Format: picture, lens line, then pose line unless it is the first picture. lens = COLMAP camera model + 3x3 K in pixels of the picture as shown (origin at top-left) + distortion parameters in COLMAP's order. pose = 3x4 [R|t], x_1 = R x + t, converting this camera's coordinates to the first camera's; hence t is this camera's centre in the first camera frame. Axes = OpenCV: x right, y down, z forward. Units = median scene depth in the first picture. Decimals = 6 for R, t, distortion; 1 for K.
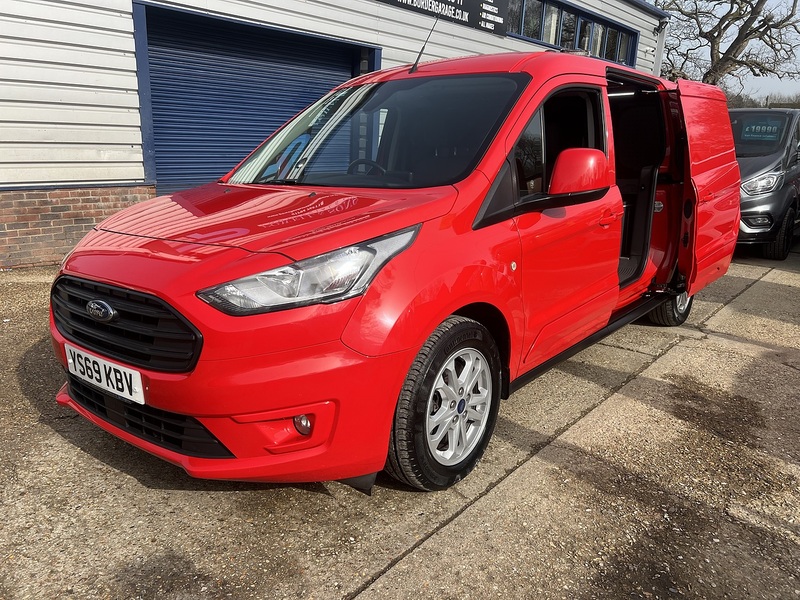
lens RADIAL K [[602.2, 0, 402.7], [0, 602.2, 303.5], [0, 0, 1]] dist [0.053618, -0.060622]
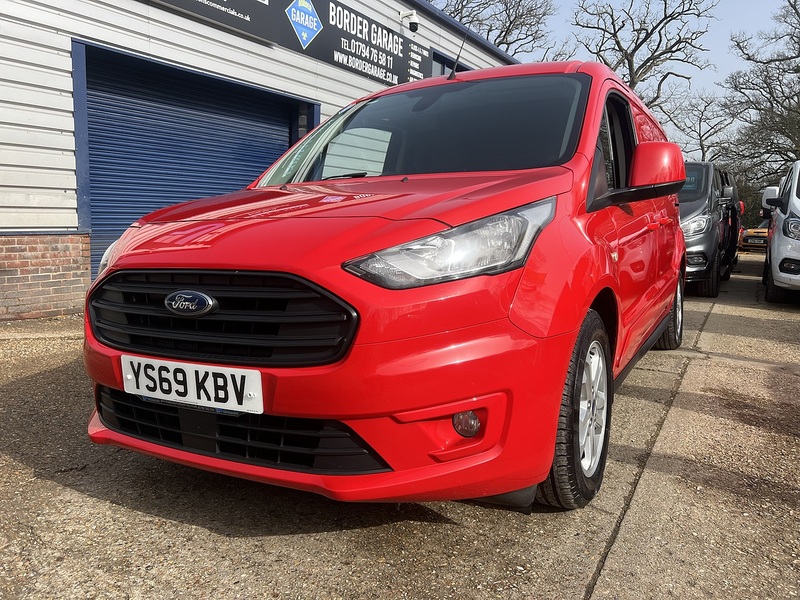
lens RADIAL K [[602.2, 0, 402.8], [0, 602.2, 297.9], [0, 0, 1]] dist [0.053618, -0.060622]
pose [[0.986119, -0.030409, 0.163234, -0.250430], [0.050315, 0.991590, -0.119234, 0.081531], [-0.158235, 0.125792, 0.979356, 0.125069]]
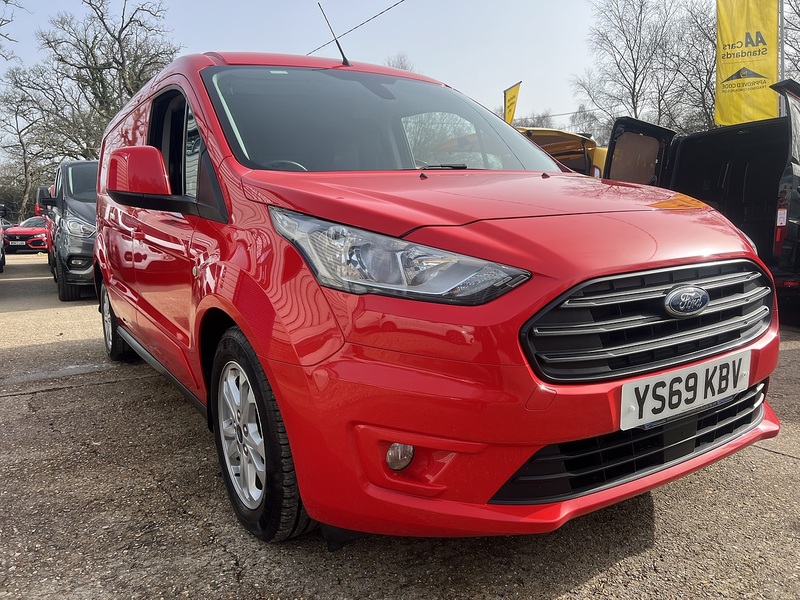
lens RADIAL K [[602.2, 0, 395.1], [0, 602.2, 295.9], [0, 0, 1]] dist [0.053618, -0.060622]
pose [[0.334847, -0.134104, 0.932681, -0.933653], [0.248143, 0.967431, 0.050013, -0.085981], [-0.909012, 0.214691, 0.357219, 0.756571]]
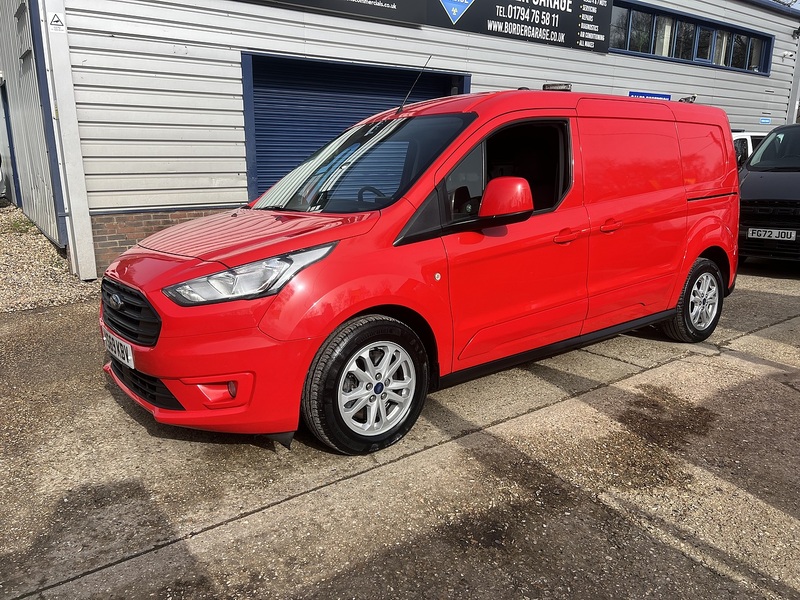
lens RADIAL K [[602.2, 0, 398.7], [0, 602.2, 302.4], [0, 0, 1]] dist [0.053618, -0.060622]
pose [[0.972795, 0.027723, -0.230003, 0.329348], [-0.034080, 0.999138, -0.023710, 0.017387], [0.229147, 0.030903, 0.972901, -0.154529]]
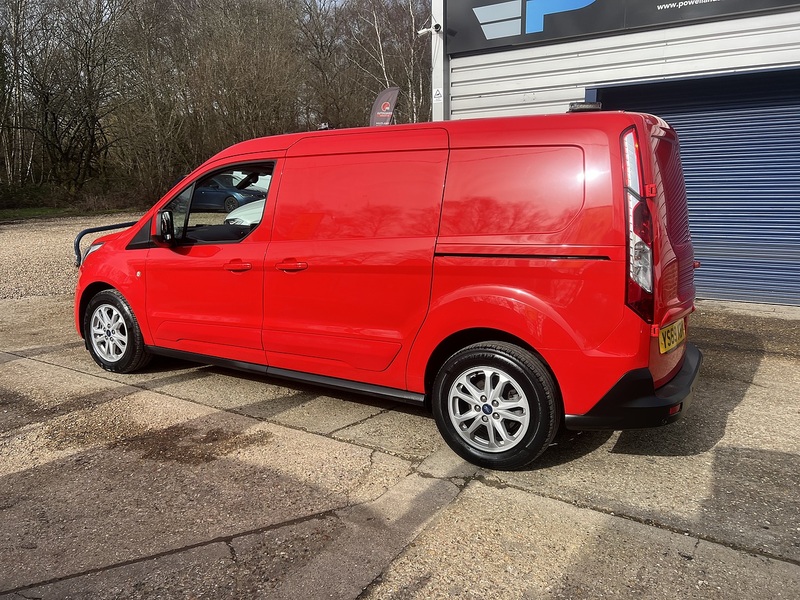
lens RADIAL K [[602.2, 0, 394.1], [0, 602.2, 300.0], [0, 0, 1]] dist [0.053618, -0.060622]
pose [[0.136596, 0.152400, -0.978834, 1.762631], [-0.243491, 0.962948, 0.115948, -0.325427], [0.960236, 0.222499, 0.168643, 1.232864]]
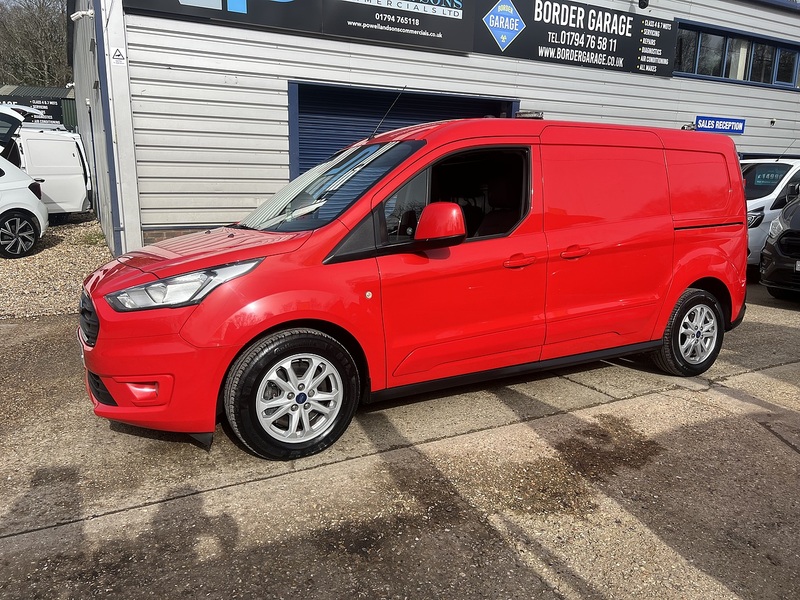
lens RADIAL K [[602.2, 0, 400.6], [0, 602.2, 303.9], [0, 0, 1]] dist [0.053618, -0.060622]
pose [[0.930235, 0.059254, -0.362149, 0.600193], [-0.082472, 0.995389, -0.048978, 0.010550], [0.357577, 0.075429, 0.930832, -0.120979]]
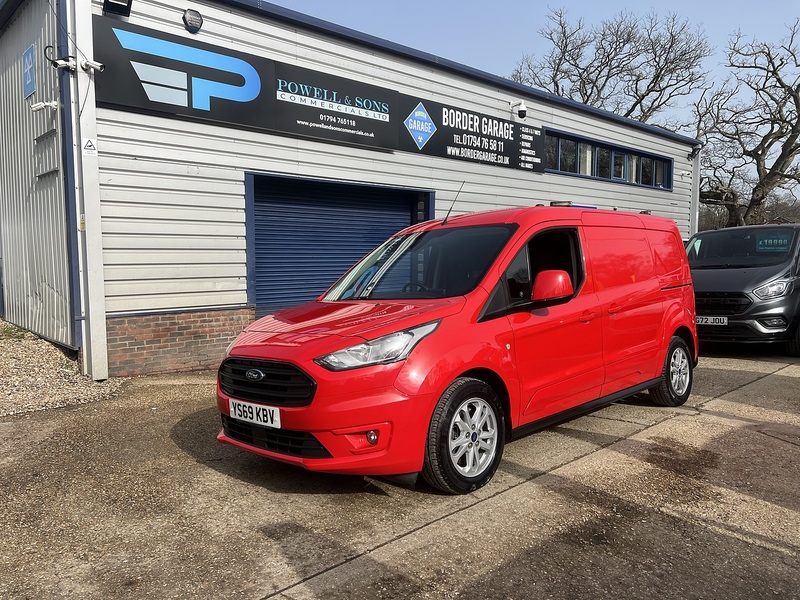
lens RADIAL K [[602.2, 0, 399.0], [0, 602.2, 302.8], [0, 0, 1]] dist [0.053618, -0.060622]
pose [[0.993106, -0.032997, -0.112479, 0.072542], [0.010500, 0.980746, -0.195006, 0.105325], [0.116747, 0.192481, 0.974331, -0.460184]]
